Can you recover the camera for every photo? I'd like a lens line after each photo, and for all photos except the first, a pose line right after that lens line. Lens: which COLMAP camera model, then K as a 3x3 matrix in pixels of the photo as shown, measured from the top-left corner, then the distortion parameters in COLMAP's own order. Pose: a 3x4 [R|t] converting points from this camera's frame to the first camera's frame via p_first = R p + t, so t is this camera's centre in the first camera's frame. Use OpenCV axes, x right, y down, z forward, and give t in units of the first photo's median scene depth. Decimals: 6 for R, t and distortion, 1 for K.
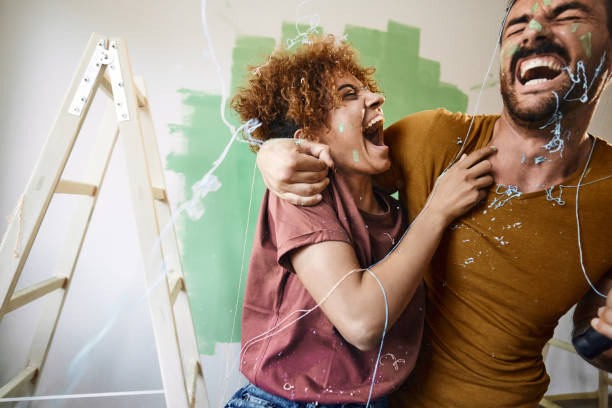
lens RADIAL K [[352.6, 0, 307.4], [0, 352.6, 204.6], [0, 0, 1]] dist [-0.006100, -0.000907]
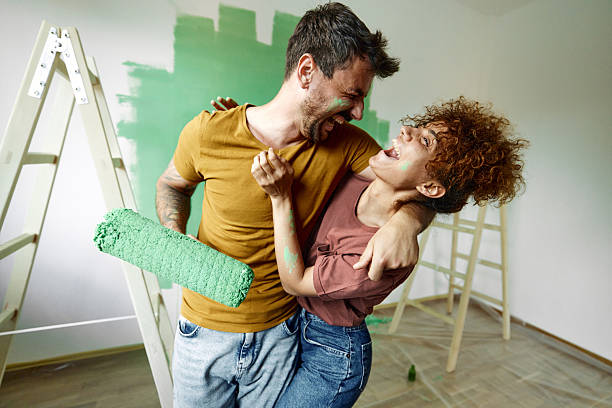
lens RADIAL K [[299.6, 0, 303.3], [0, 299.6, 199.5], [0, 0, 1]] dist [-0.009247, 0.003395]
pose [[0.984062, -0.021223, 0.176552, 0.021397], [-0.002122, 0.991380, 0.130999, -0.038089], [-0.177810, -0.129286, 0.975535, -0.118871]]
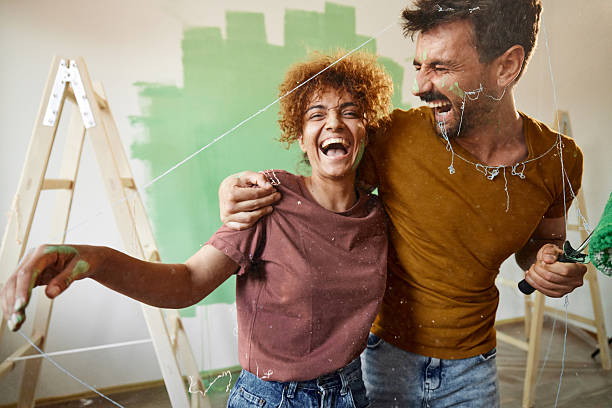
lens RADIAL K [[352.6, 0, 305.0], [0, 352.6, 200.5], [0, 0, 1]] dist [-0.006100, -0.000907]
pose [[0.994085, -0.091623, 0.058306, 0.097108], [0.087130, 0.993337, 0.075431, -0.007567], [-0.064829, -0.069905, 0.995445, -0.221406]]
